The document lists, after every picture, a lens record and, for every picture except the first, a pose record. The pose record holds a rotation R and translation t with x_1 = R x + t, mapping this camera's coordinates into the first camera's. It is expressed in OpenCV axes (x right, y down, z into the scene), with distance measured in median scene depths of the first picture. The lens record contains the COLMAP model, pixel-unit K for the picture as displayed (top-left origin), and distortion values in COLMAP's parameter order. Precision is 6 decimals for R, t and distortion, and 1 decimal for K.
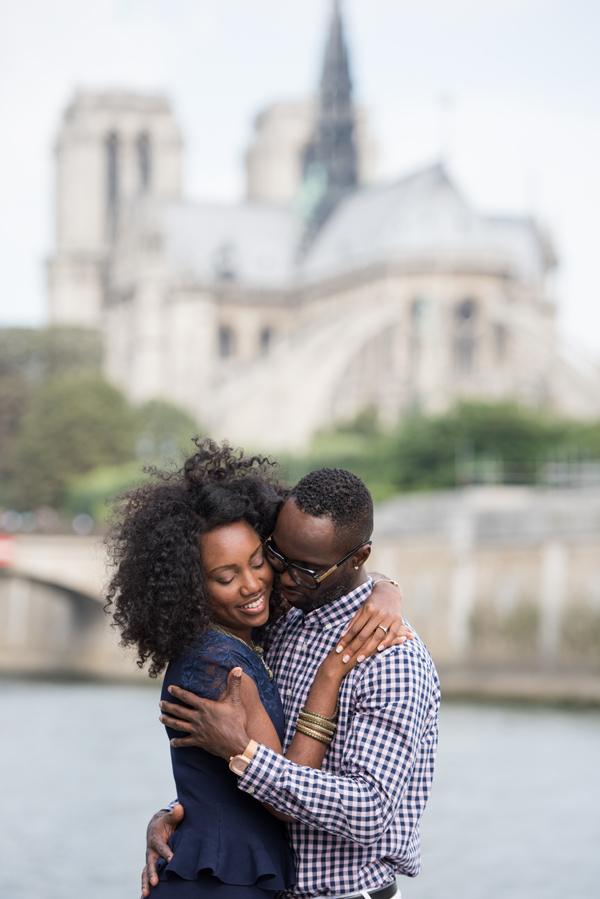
lens RADIAL K [[3168.4, 0, 299.8], [0, 3168.4, 449.6], [0, 0, 1]] dist [0.148266, 0.000000]
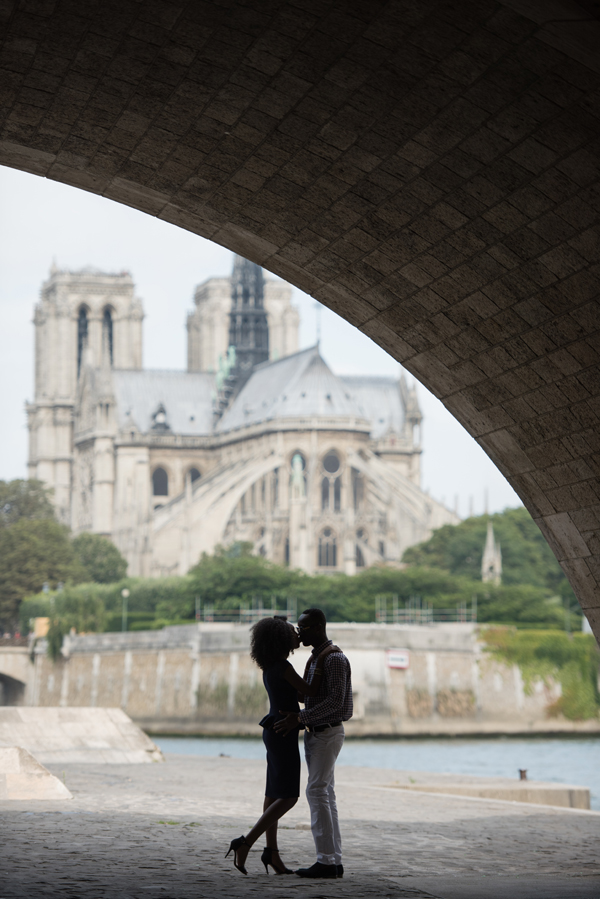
lens RADIAL K [[3349.2, 0, 298.2], [0, 3349.2, 446.6], [0, 0, 1]] dist [0.684664, 0.000000]
pose [[0.999812, -0.003482, -0.019085, 0.065313], [0.003098, 0.999793, -0.020102, -0.021786], [0.019151, 0.020039, 0.999616, -0.414707]]
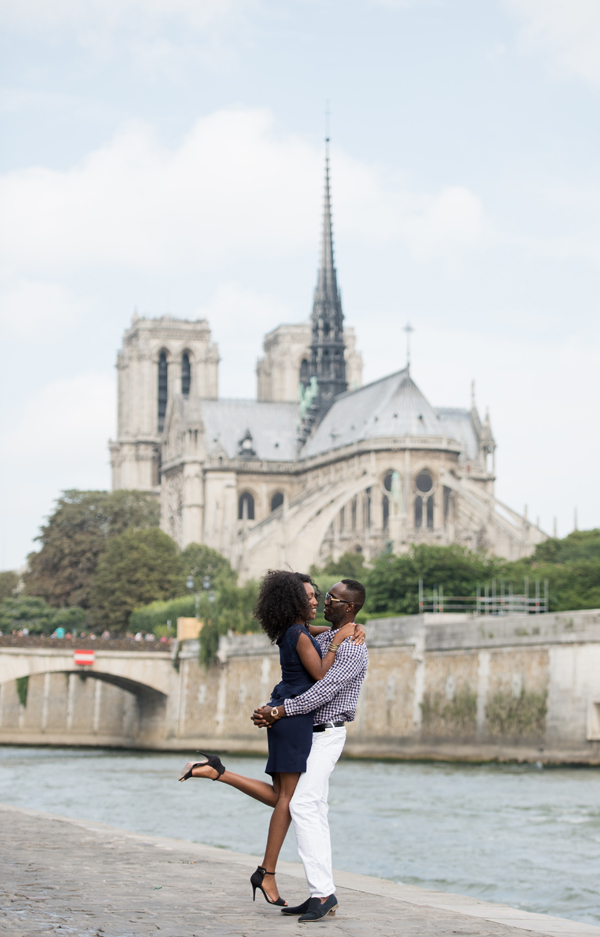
lens RADIAL K [[2398.7, 0, 299.7], [0, 2398.7, 470.0], [0, 0, 1]] dist [0.056960, 0.000000]
pose [[0.999992, -0.003979, -0.000809, 0.000118], [0.003936, 0.998850, -0.047790, 0.000254], [0.000998, 0.047787, 0.998857, -0.024514]]
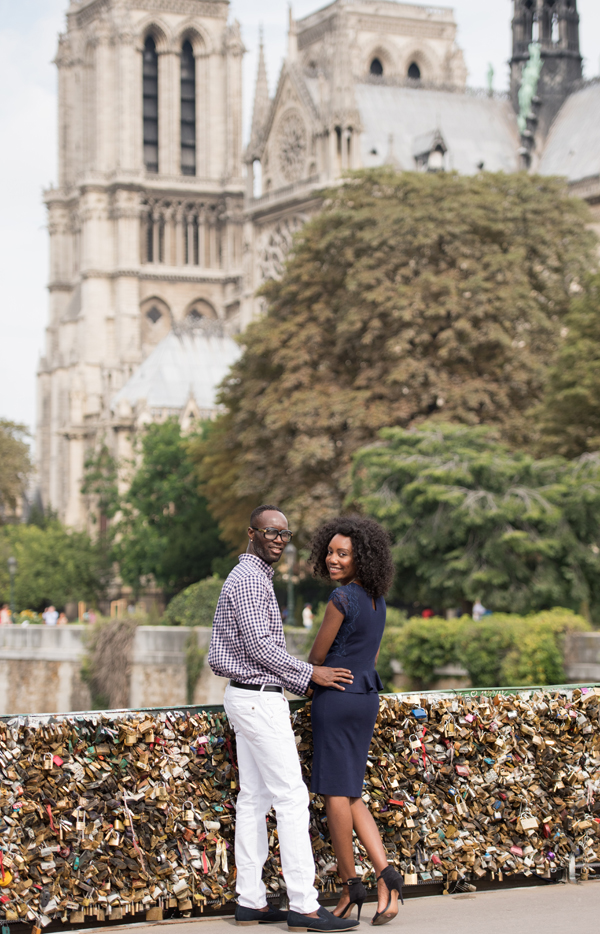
lens RADIAL K [[2330.5, 0, 300.5], [0, 2330.5, 467.3], [0, 0, 1]] dist [0.163113, 0.000000]
pose [[0.982856, -0.000982, 0.184371, -0.163201], [0.000509, 0.999996, 0.002612, 0.008386], [-0.184373, -0.002474, 0.982853, 0.532819]]
